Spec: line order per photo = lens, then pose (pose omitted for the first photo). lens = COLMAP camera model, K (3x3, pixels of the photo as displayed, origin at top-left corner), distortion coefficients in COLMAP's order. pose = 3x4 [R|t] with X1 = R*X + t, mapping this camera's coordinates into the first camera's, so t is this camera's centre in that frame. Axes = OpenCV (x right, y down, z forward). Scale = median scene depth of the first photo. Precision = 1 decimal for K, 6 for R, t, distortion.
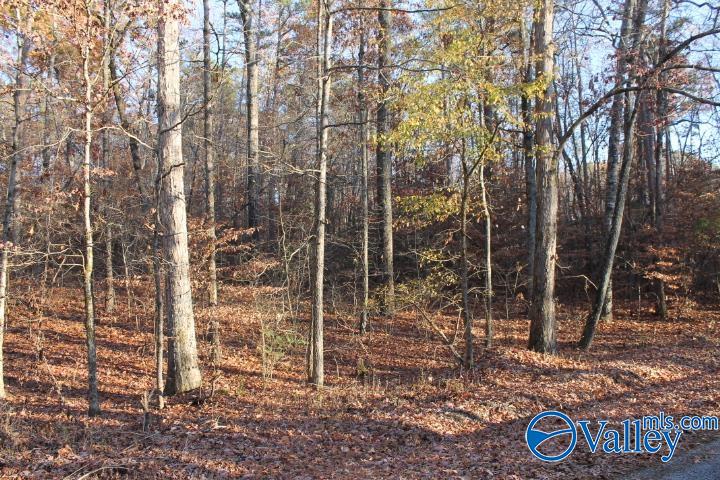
lens RADIAL K [[602.1, 0, 359.5], [0, 602.1, 240.1], [0, 0, 1]] dist [-0.082817, 0.116010]
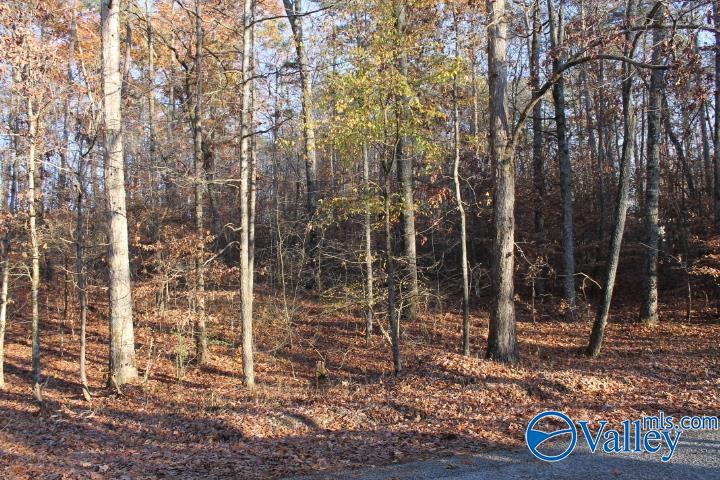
lens RADIAL K [[602.1, 0, 361.2], [0, 602.1, 240.2], [0, 0, 1]] dist [-0.082817, 0.116010]
pose [[0.955641, -0.037638, -0.292120, 0.375409], [0.037358, 0.999281, -0.006540, 0.003952], [0.292155, -0.004663, 0.956359, 0.056703]]
